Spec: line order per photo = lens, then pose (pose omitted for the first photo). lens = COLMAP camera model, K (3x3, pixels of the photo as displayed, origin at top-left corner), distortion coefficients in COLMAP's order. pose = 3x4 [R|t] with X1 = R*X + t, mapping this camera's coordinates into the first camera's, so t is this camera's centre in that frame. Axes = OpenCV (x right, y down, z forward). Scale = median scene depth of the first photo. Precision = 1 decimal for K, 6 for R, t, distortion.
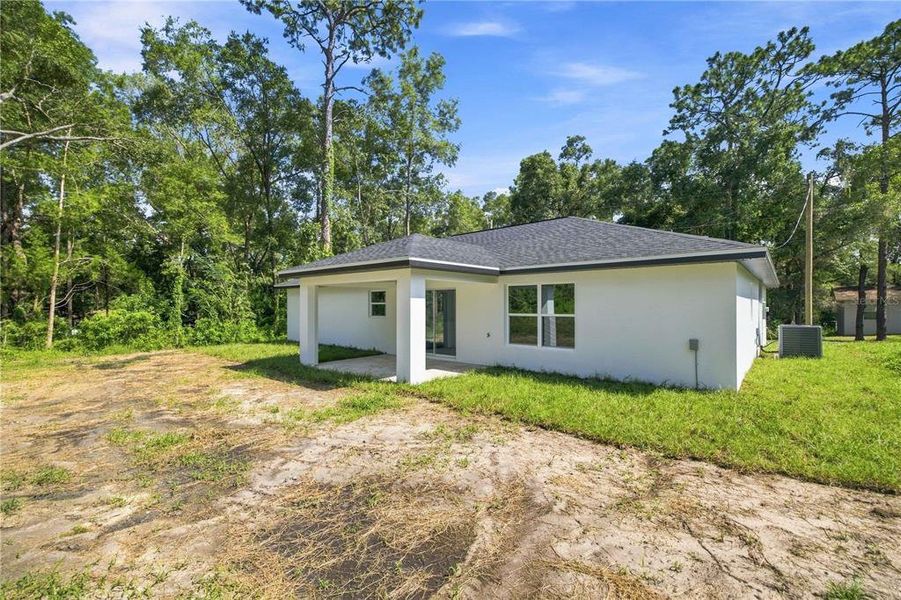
lens RADIAL K [[392.1, 0, 449.1], [0, 392.1, 306.0], [0, 0, 1]] dist [-0.001168, -0.000425]
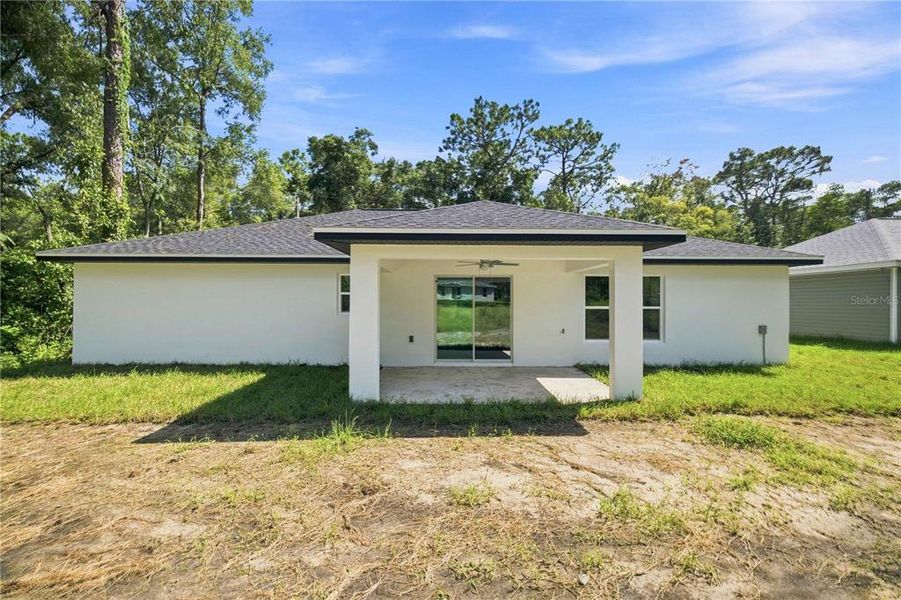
lens RADIAL K [[382.1, 0, 460.4], [0, 382.1, 298.5], [0, 0, 1]] dist [0.003042, 0.000199]
pose [[0.740755, 0.007076, 0.671738, -0.313393], [-0.004171, 0.999974, -0.005935, 0.003398], [-0.671763, 0.001594, 0.740765, 0.252699]]
